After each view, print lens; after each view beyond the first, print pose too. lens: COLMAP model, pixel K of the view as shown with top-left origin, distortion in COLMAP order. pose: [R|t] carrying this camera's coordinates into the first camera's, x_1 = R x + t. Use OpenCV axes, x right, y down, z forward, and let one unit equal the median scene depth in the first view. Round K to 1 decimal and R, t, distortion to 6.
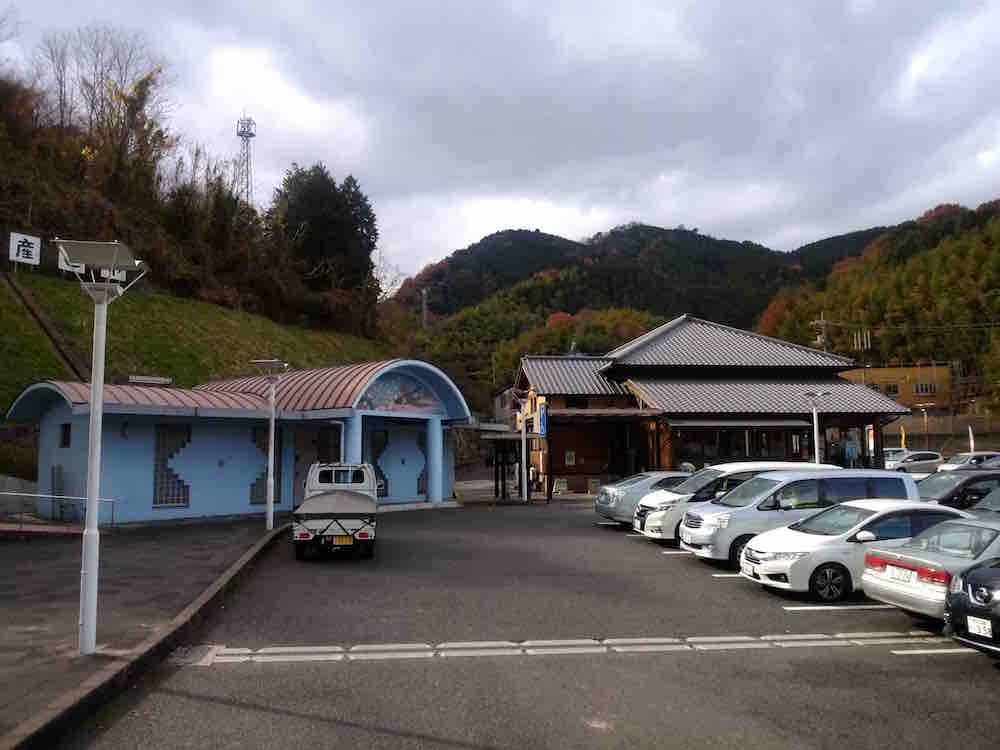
lens RADIAL K [[774.0, 0, 506.7], [0, 774.0, 392.9], [0, 0, 1]] dist [0.075050, -0.152619]
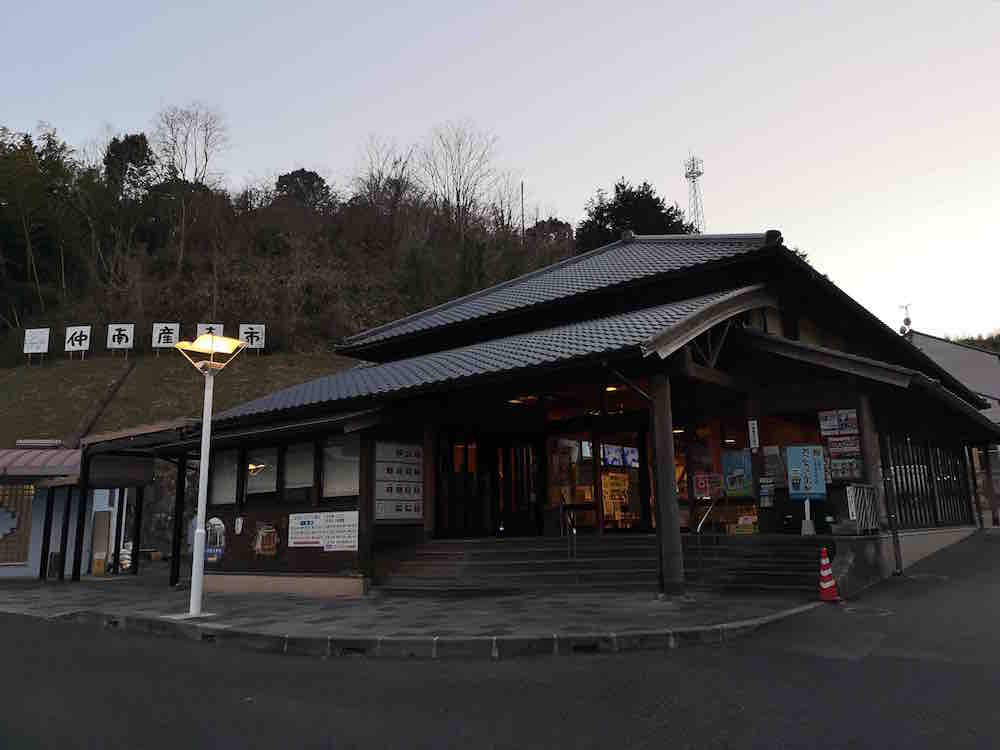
lens RADIAL K [[769.6, 0, 500.0], [0, 769.6, 375.0], [0, 0, 1]] dist [0.016170, -0.000733]
pose [[0.689775, -0.142931, -0.709776, 0.277273], [0.083929, 0.989497, -0.117696, 0.026610], [0.719143, 0.021613, 0.694526, 0.285930]]
